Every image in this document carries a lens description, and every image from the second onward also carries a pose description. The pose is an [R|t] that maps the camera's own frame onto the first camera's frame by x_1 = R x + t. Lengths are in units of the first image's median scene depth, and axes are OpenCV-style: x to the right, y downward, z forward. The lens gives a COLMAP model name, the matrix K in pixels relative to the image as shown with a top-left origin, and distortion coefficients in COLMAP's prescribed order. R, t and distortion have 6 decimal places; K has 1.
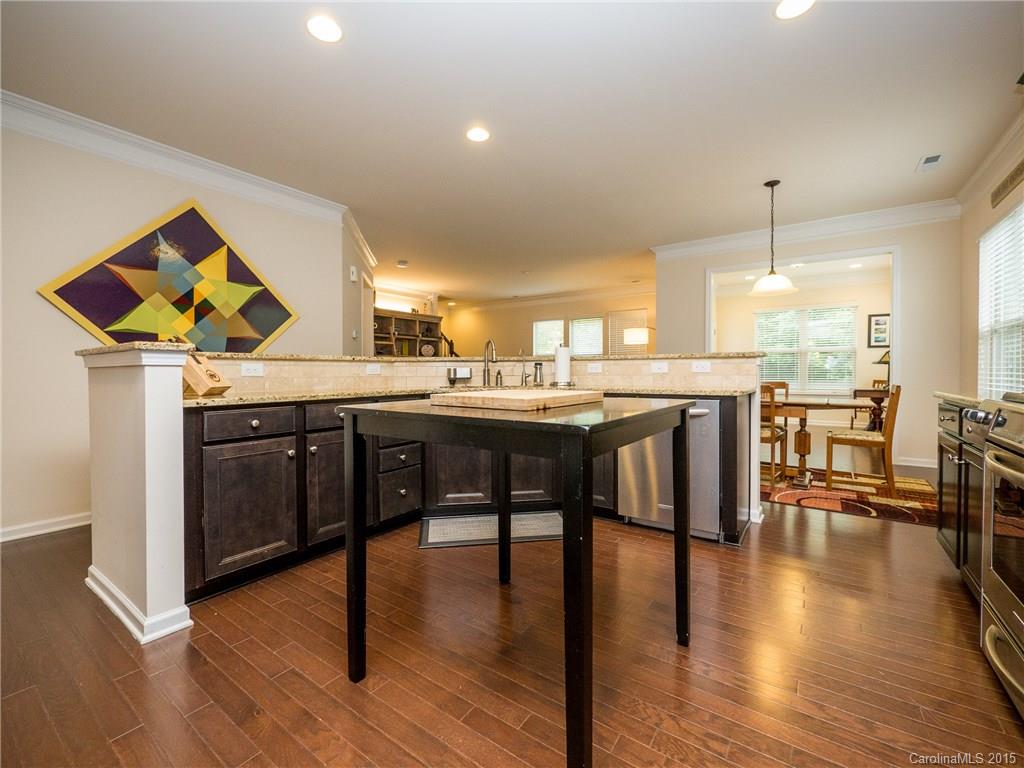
lens RADIAL K [[437.7, 0, 510.7], [0, 437.7, 377.7], [0, 0, 1]] dist [-0.003161, 0.000316]
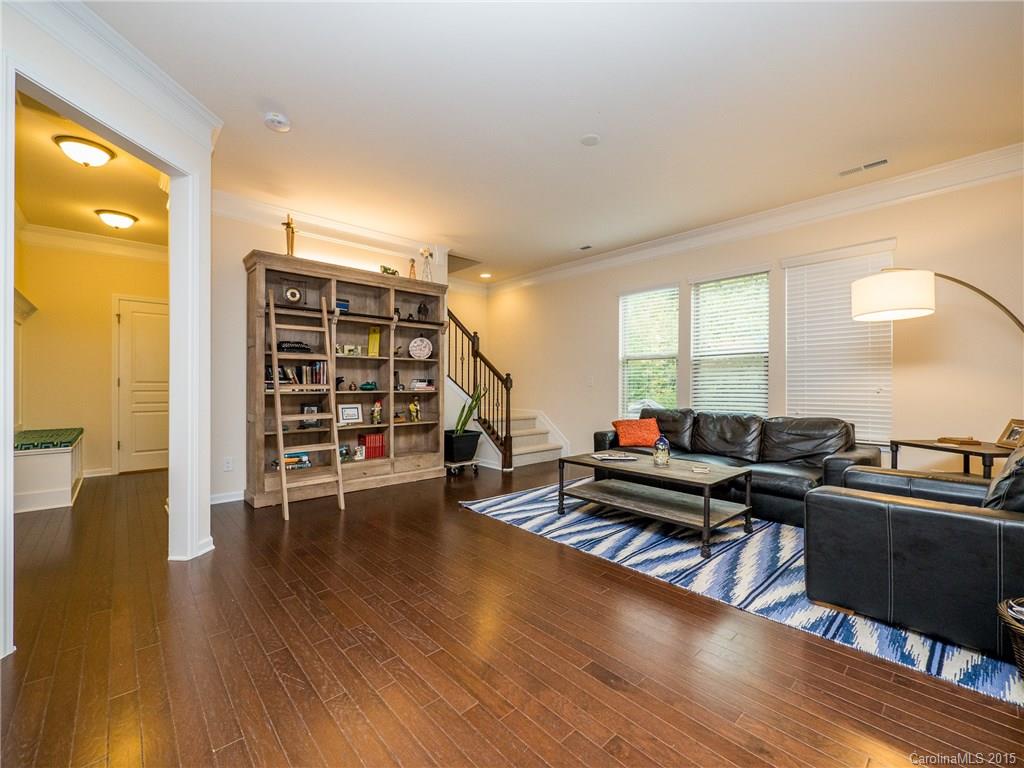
lens RADIAL K [[437.7, 0, 501.6], [0, 437.7, 379.6], [0, 0, 1]] dist [-0.003161, 0.000316]
pose [[0.975040, 0.009702, -0.221816, 0.033296], [-0.015249, 0.999612, -0.023308, -0.011740], [0.221503, 0.026109, 0.974810, 0.520796]]
